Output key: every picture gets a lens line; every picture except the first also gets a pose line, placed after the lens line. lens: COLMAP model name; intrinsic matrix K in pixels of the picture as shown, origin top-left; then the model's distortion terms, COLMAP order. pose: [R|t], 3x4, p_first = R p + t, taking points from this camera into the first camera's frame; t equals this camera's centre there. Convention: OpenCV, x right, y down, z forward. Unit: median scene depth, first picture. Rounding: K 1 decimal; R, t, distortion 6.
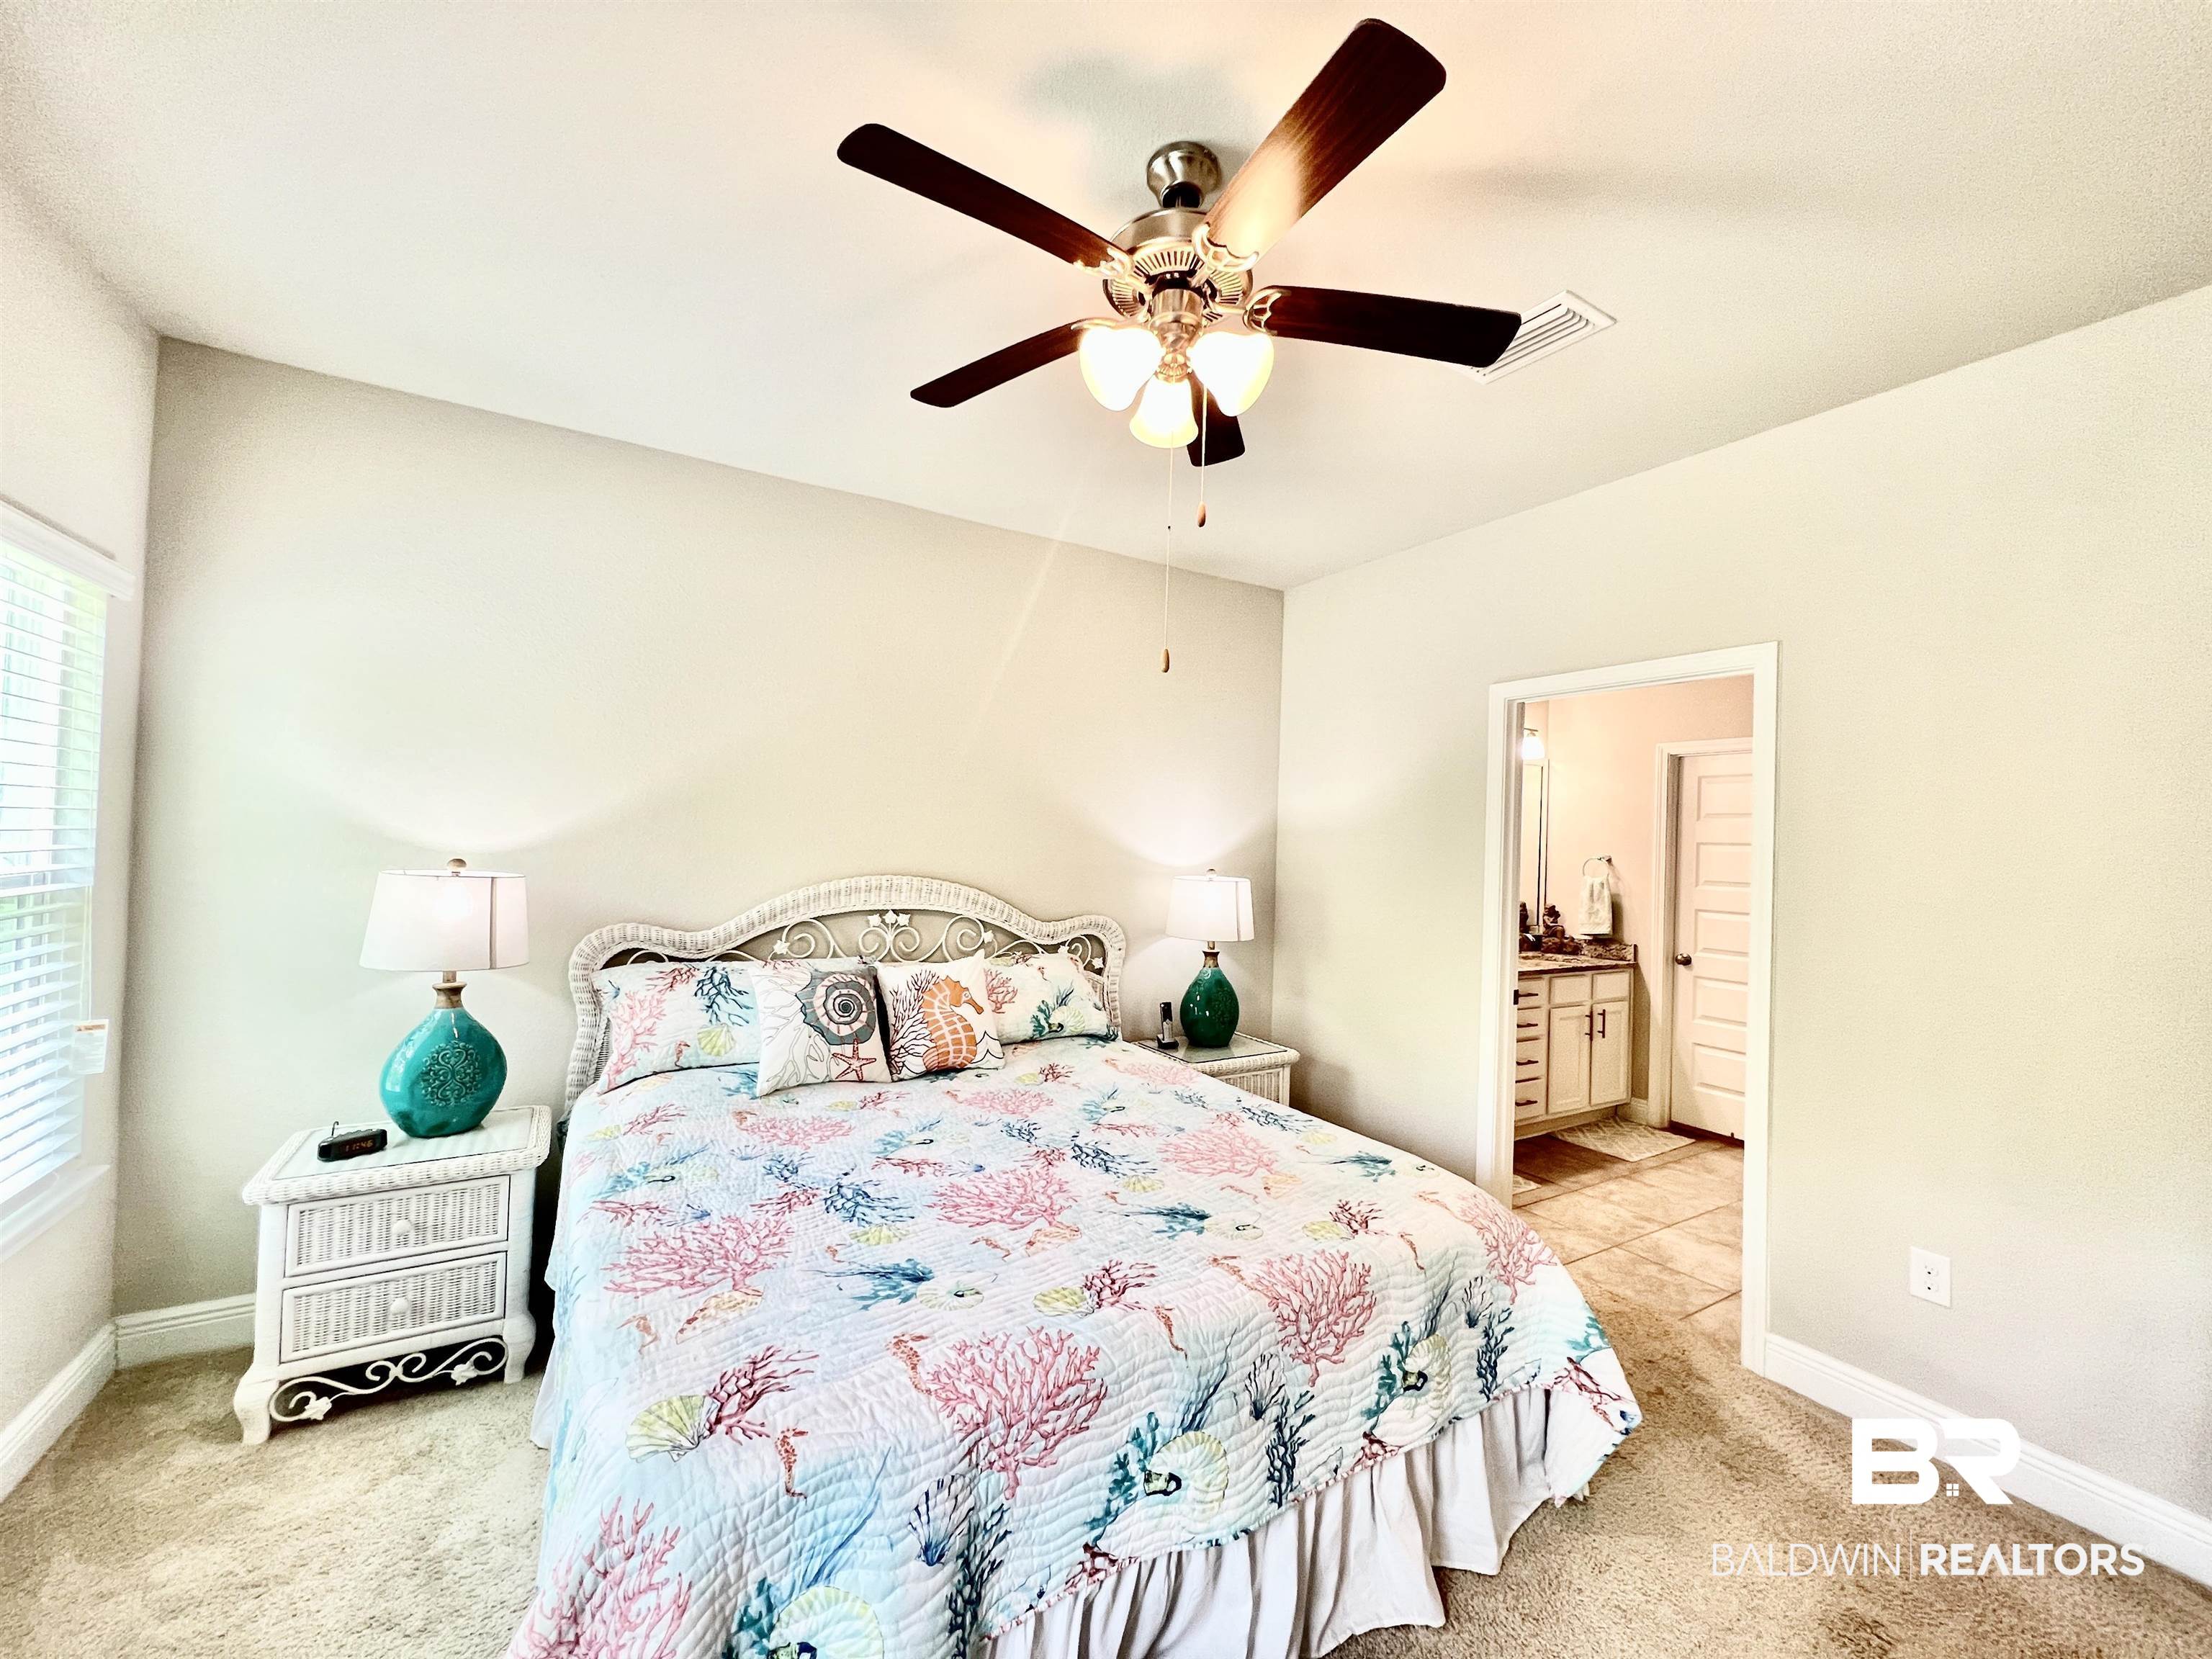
lens RADIAL K [[885.3, 0, 1101.0], [0, 885.3, 820.7], [0, 0, 1]] dist [-0.001770, 0.000440]
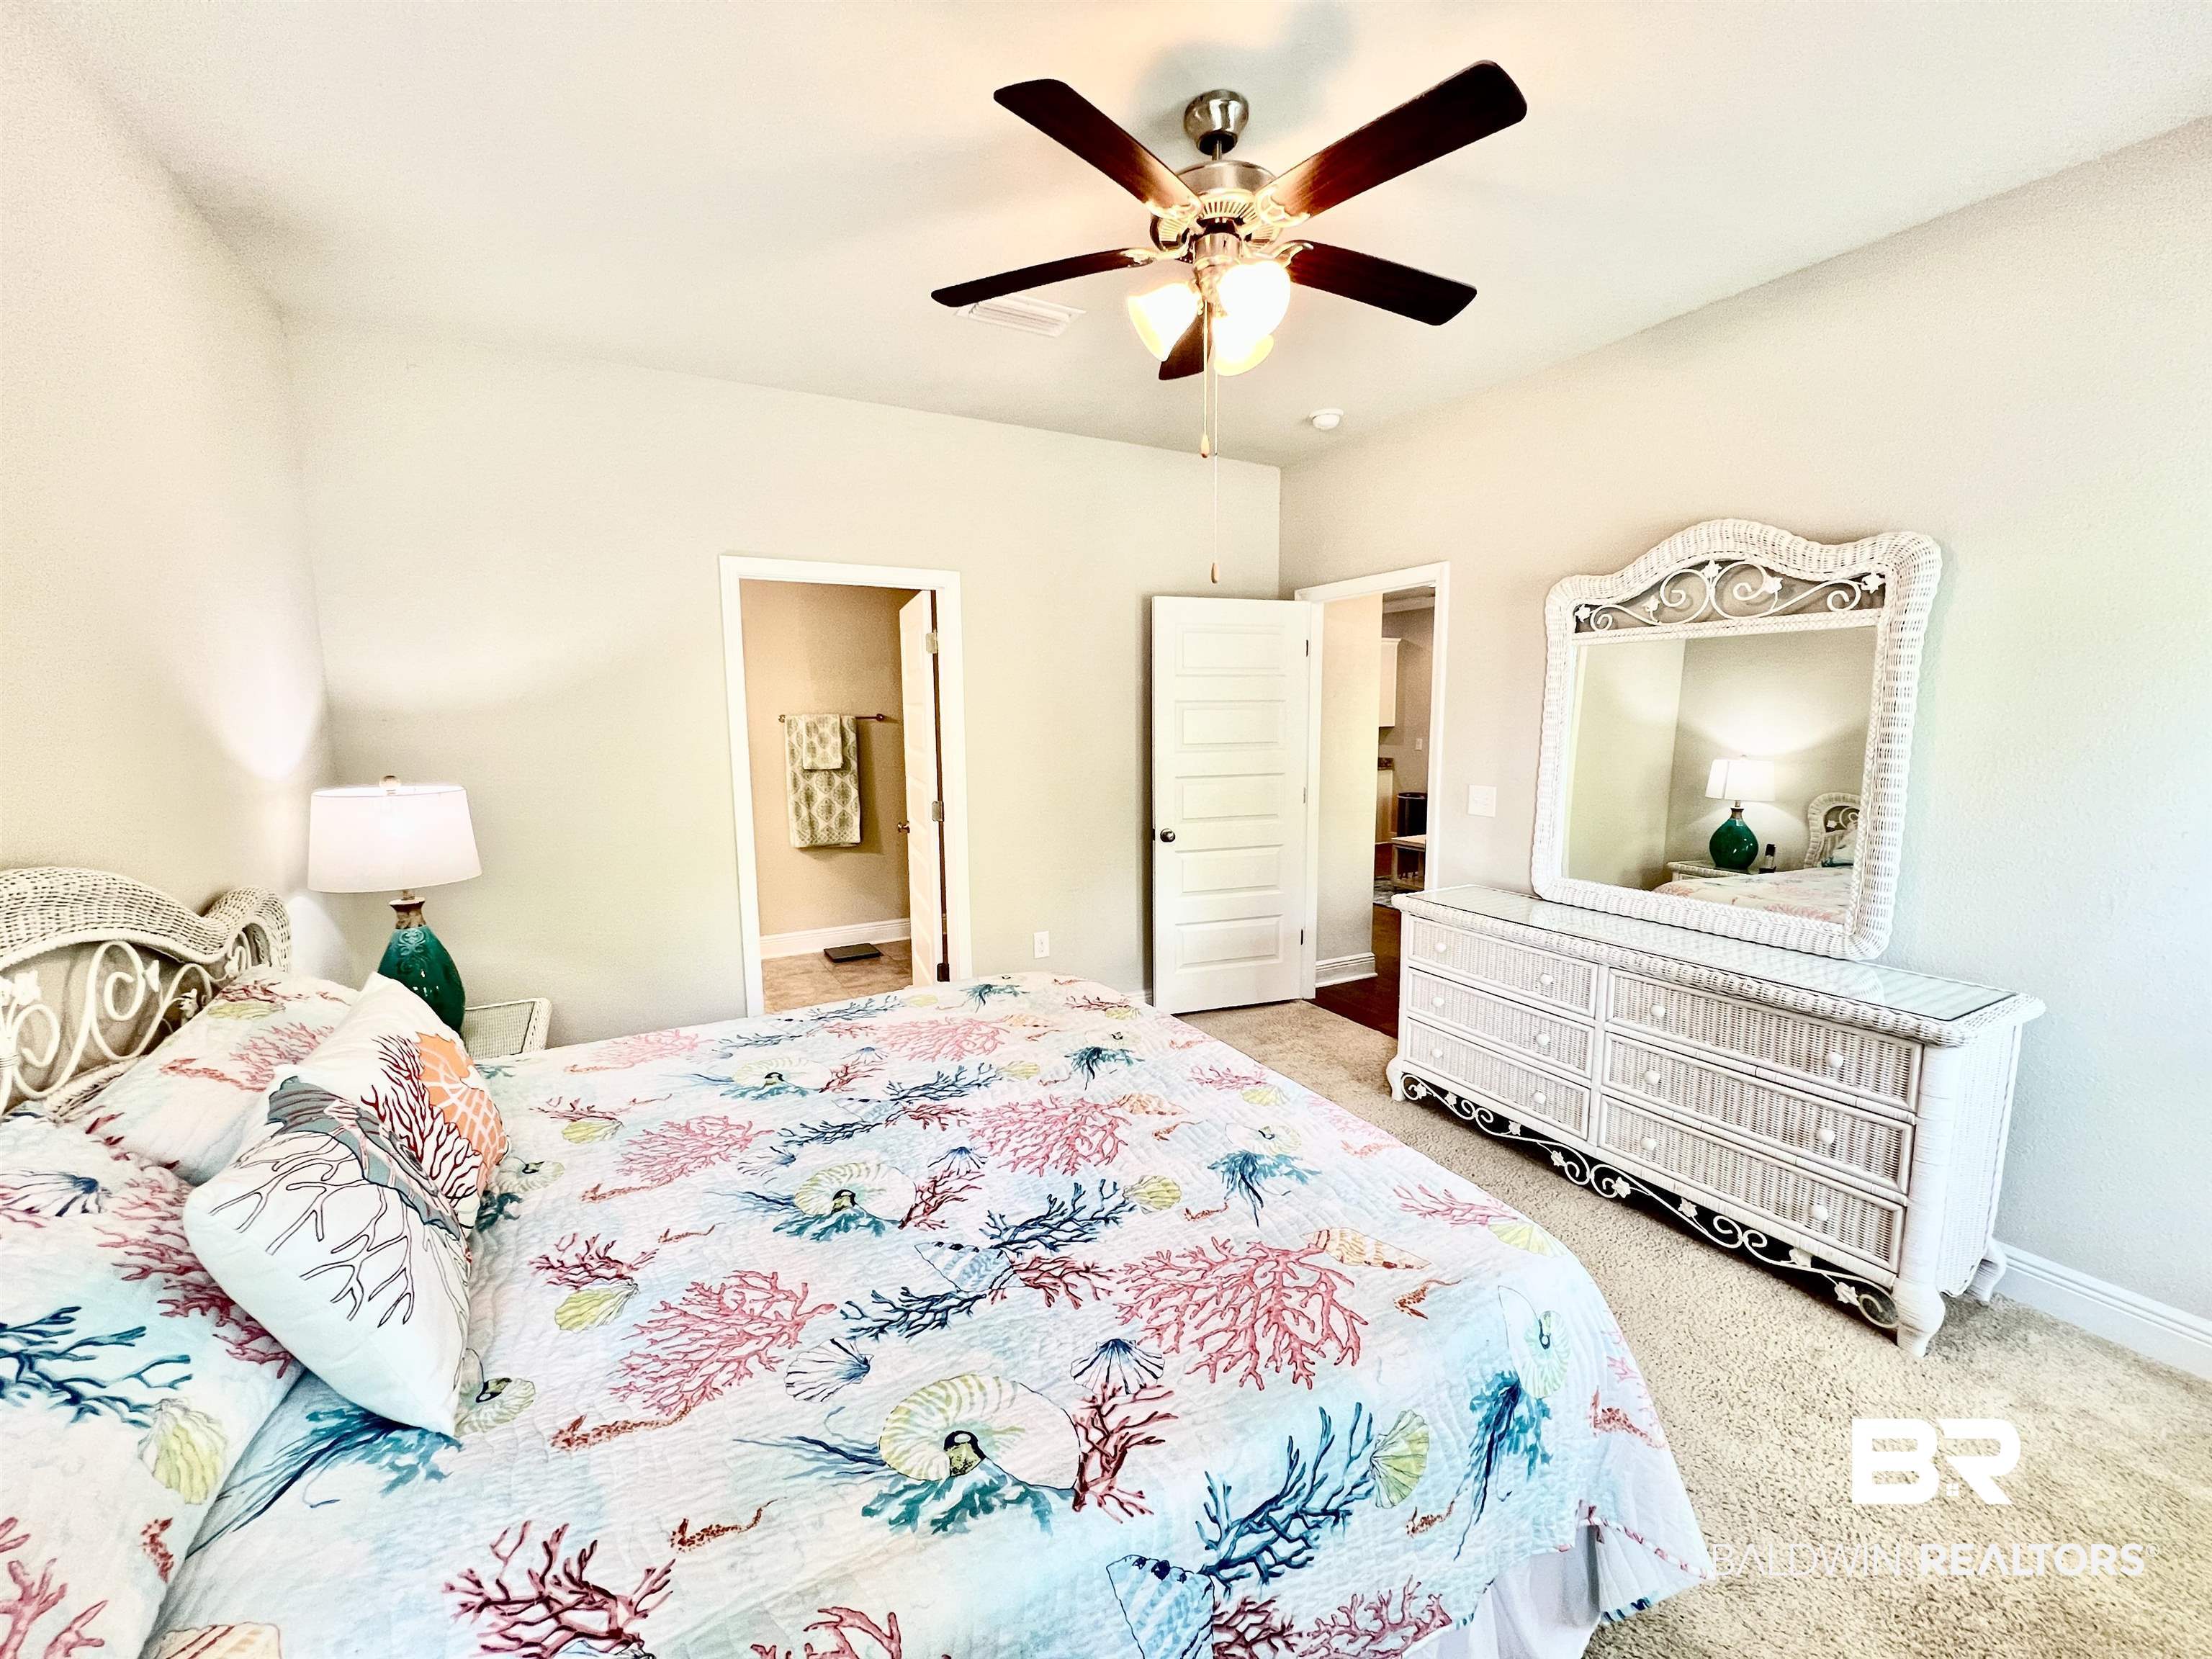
lens RADIAL K [[885.3, 0, 1101.0], [0, 885.3, 820.7], [0, 0, 1]] dist [-0.001770, 0.000440]
pose [[0.030611, -0.151064, 0.988050, -0.791758], [-0.007811, 0.988447, 0.151366, -0.022209], [-0.999501, -0.012352, 0.029078, 0.767286]]
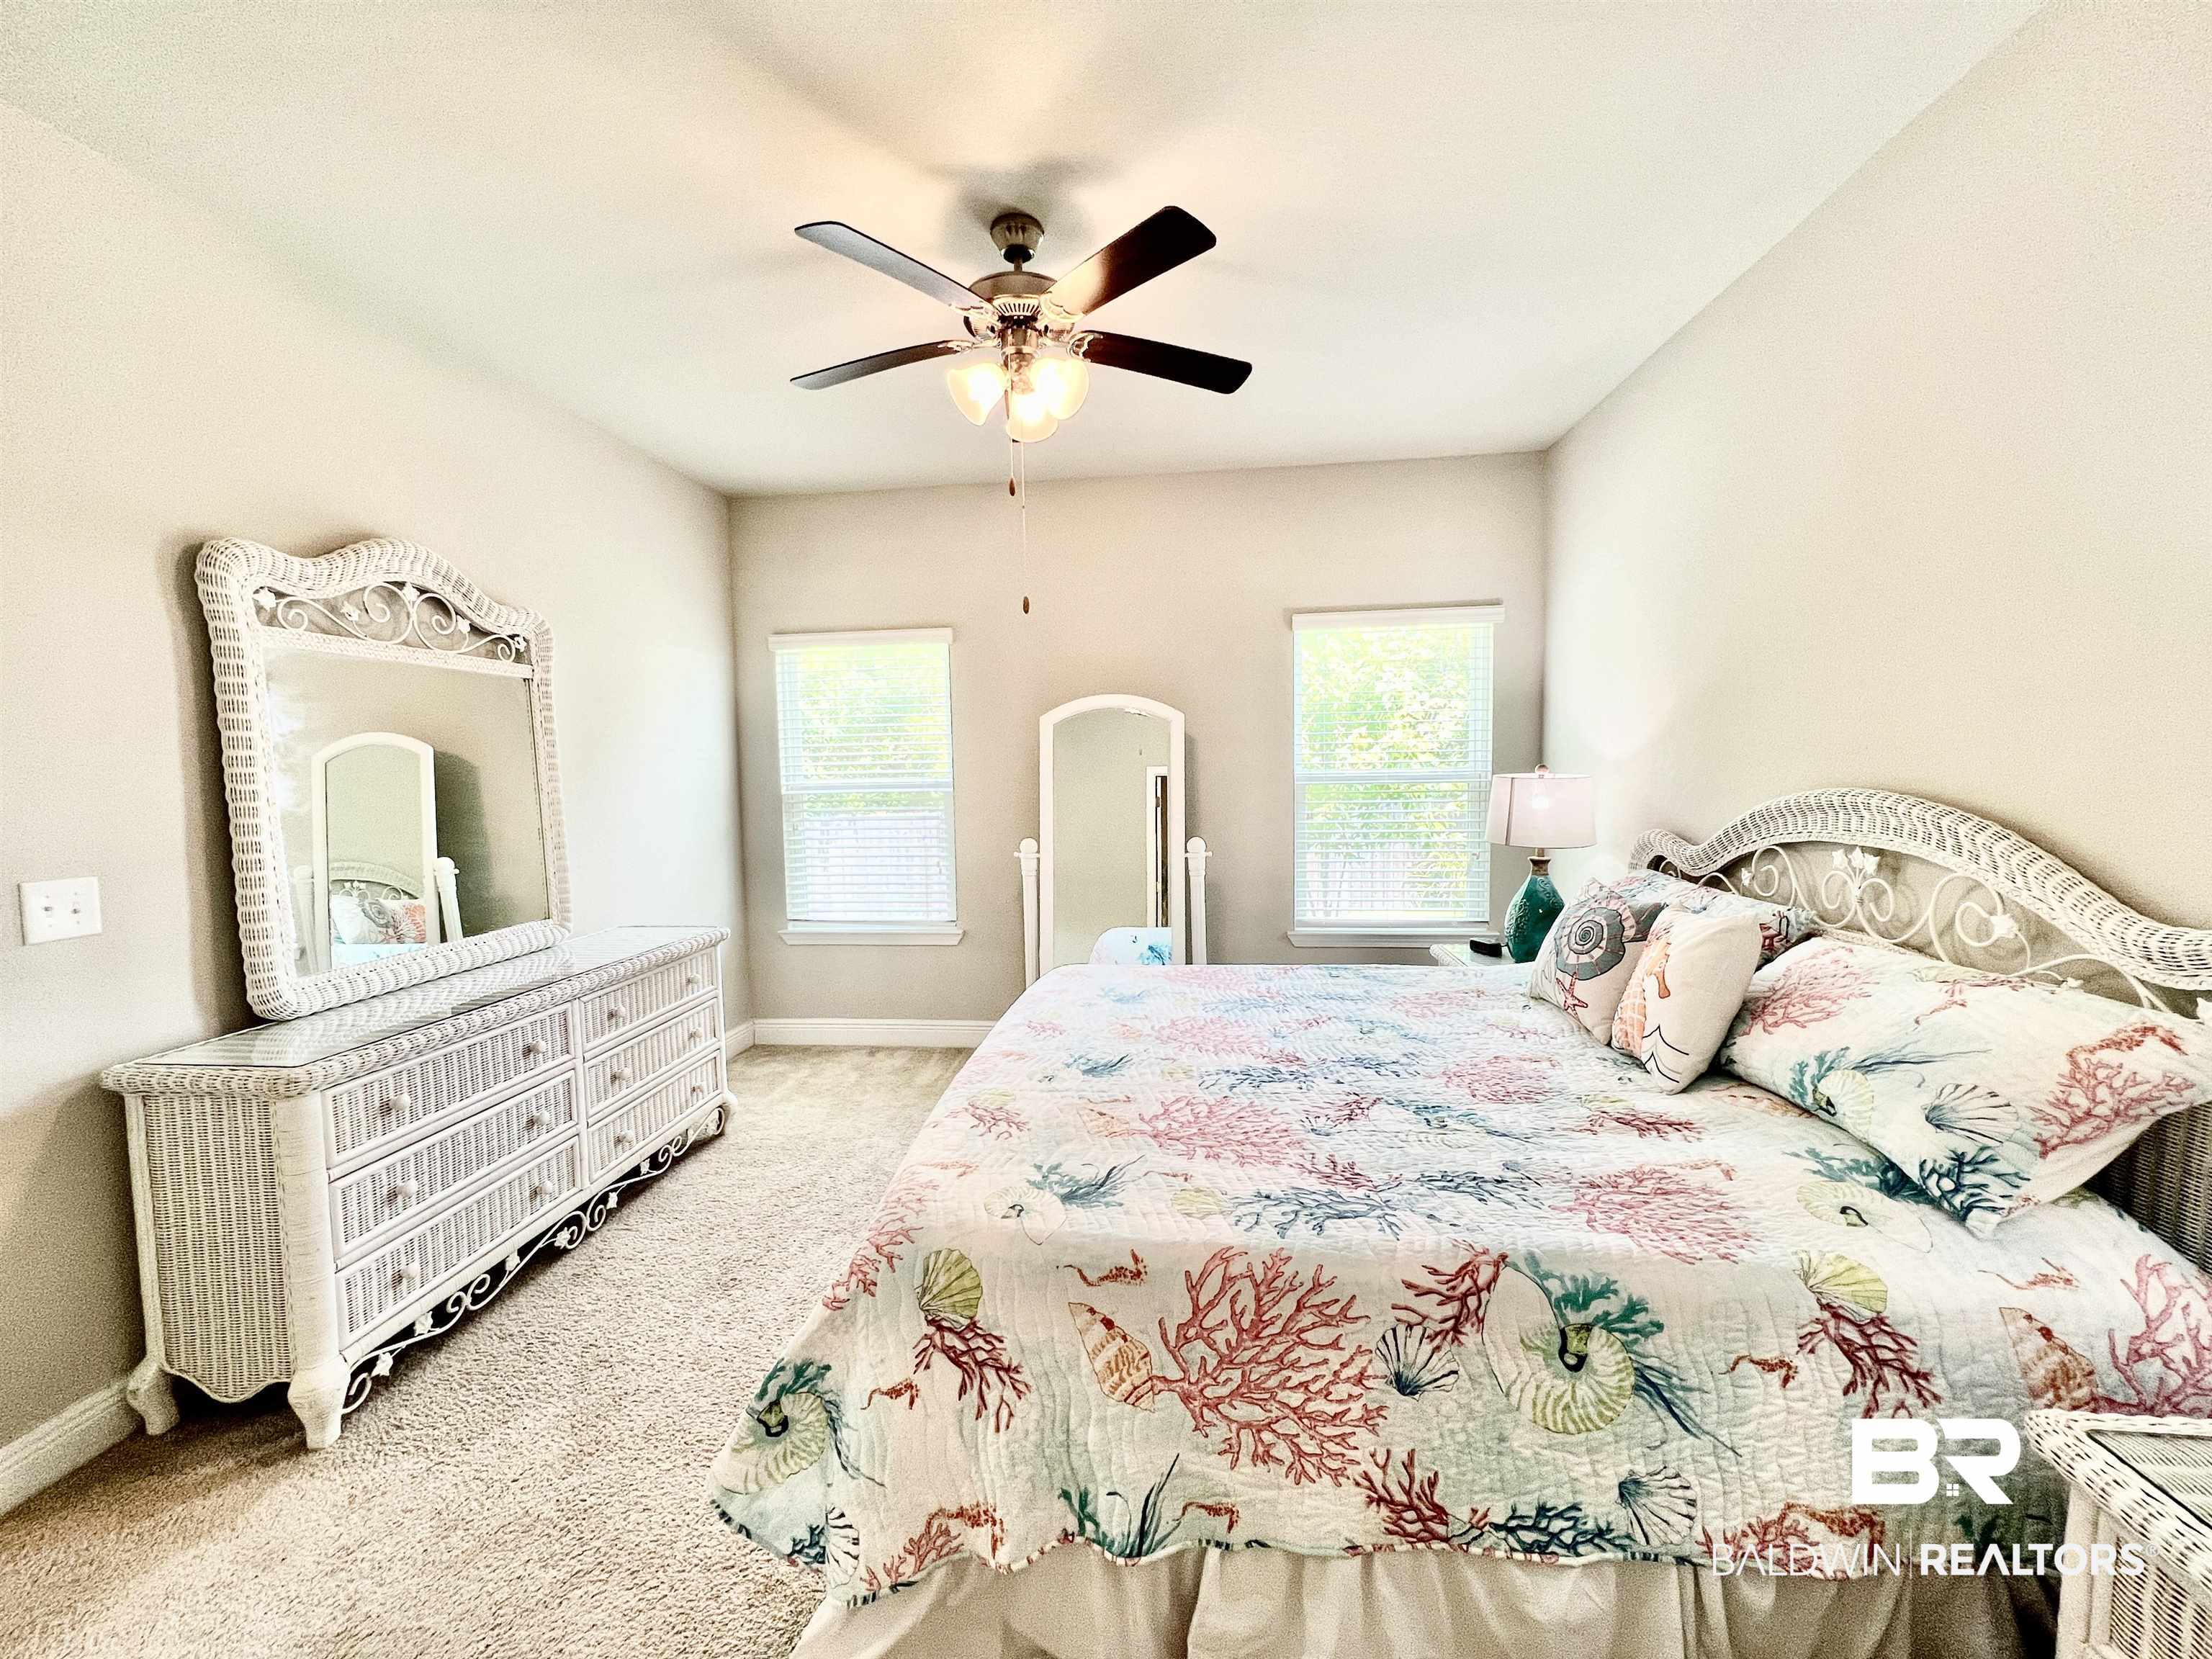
lens RADIAL K [[885.3, 0, 1101.0], [0, 885.3, 820.7], [0, 0, 1]] dist [-0.001770, 0.000440]
pose [[-0.603193, 0.033106, -0.796908, 0.773625], [0.016052, 0.999440, 0.029370, 0.081281], [0.797434, 0.004924, -0.603386, 1.334505]]
